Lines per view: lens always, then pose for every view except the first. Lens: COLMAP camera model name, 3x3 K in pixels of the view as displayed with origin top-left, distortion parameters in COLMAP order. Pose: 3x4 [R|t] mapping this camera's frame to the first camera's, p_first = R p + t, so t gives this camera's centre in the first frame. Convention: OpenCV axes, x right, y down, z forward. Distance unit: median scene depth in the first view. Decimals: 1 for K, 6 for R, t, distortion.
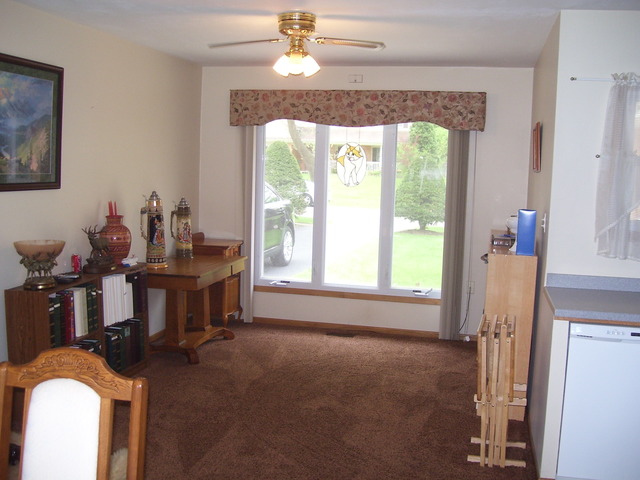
lens RADIAL K [[689.5, 0, 320.0], [0, 689.5, 240.0], [0, 0, 1]] dist [-0.179483, 0.150506]
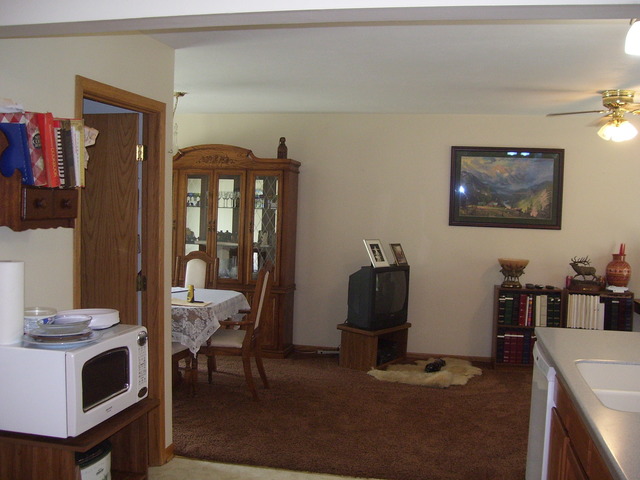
lens RADIAL K [[689.5, 0, 320.0], [0, 689.5, 240.0], [0, 0, 1]] dist [-0.179483, 0.150506]
pose [[0.025326, 0.019490, -0.999489, 1.171707], [-0.137212, 0.990415, 0.015837, -0.004676], [0.990218, 0.136741, 0.027757, 0.464190]]
